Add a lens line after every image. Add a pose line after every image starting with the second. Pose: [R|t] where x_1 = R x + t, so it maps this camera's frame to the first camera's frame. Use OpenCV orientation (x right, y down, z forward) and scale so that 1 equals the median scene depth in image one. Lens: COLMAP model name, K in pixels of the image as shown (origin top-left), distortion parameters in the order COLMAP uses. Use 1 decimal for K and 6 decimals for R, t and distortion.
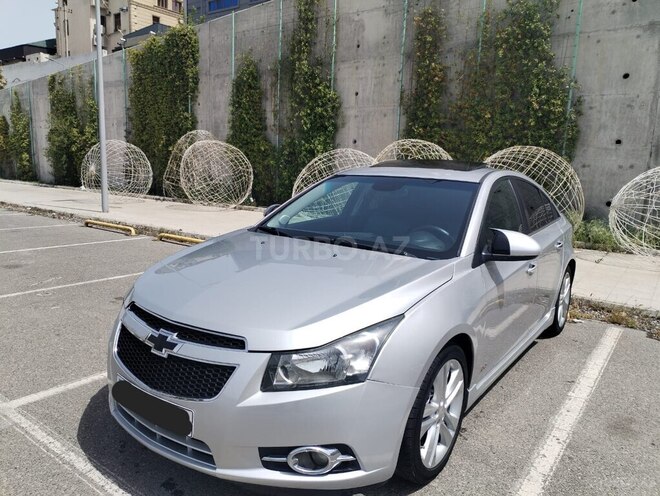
lens RADIAL K [[491.5, 0, 325.4], [0, 491.5, 249.3], [0, 0, 1]] dist [-0.001952, 0.005163]
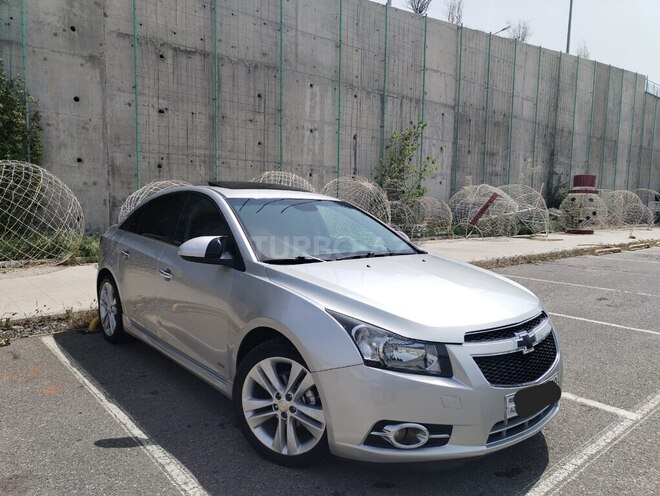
lens RADIAL K [[491.5, 0, 328.6], [0, 491.5, 251.4], [0, 0, 1]] dist [-0.001952, 0.005163]
pose [[0.230405, -0.127901, 0.964653, -0.330278], [0.151857, 0.983905, 0.094183, -0.042551], [-0.961173, 0.124789, 0.246119, 0.244578]]
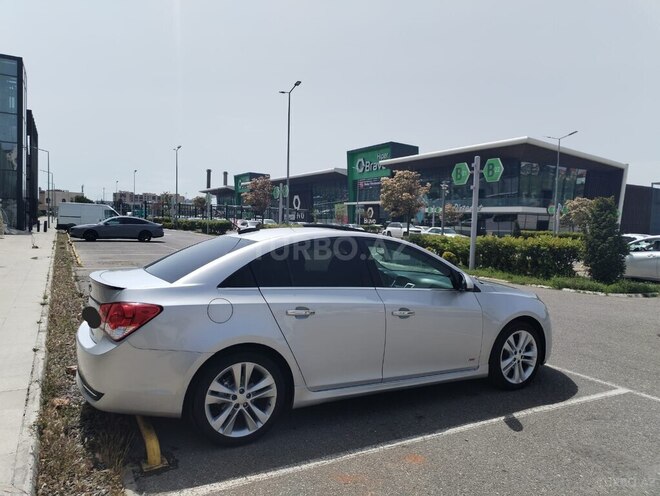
lens RADIAL K [[491.5, 0, 330.3], [0, 491.5, 252.6], [0, 0, 1]] dist [-0.001952, 0.005163]
pose [[-0.906961, -0.088560, 0.411799, -0.116049], [0.005849, 0.974906, 0.222542, -0.151103], [-0.421173, 0.204246, -0.883684, 0.830988]]
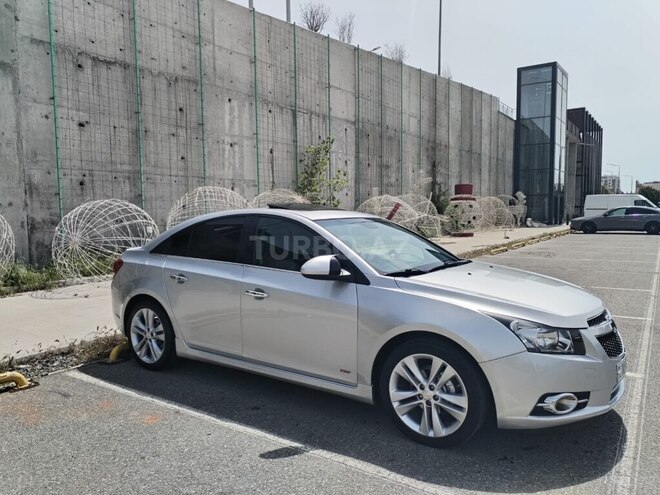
lens RADIAL K [[491.5, 0, 327.9], [0, 491.5, 257.2], [0, 0, 1]] dist [-0.001952, 0.005163]
pose [[-0.031105, -0.124876, 0.991685, -0.386282], [0.176754, 0.975841, 0.128425, -0.077278], [-0.983763, 0.179279, -0.008281, 0.395994]]
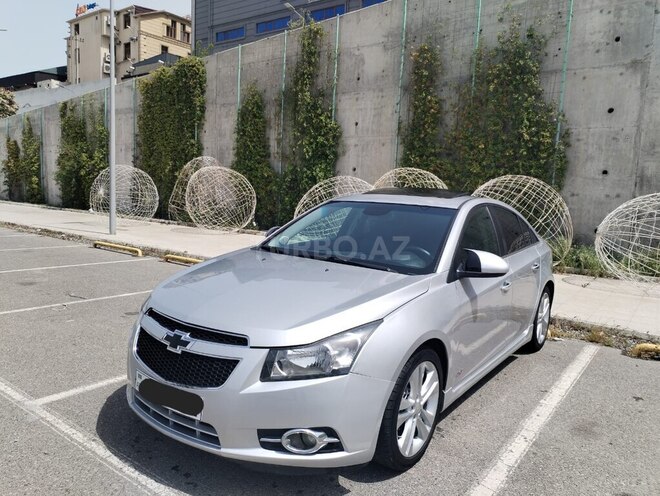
lens RADIAL K [[491.5, 0, 325.9], [0, 491.5, 250.0], [0, 0, 1]] dist [-0.001952, 0.005163]
pose [[0.999940, 0.010587, -0.002742, 0.005458], [-0.010711, 0.998699, -0.049853, 0.005896], [0.002211, 0.049880, 0.998753, -0.039946]]
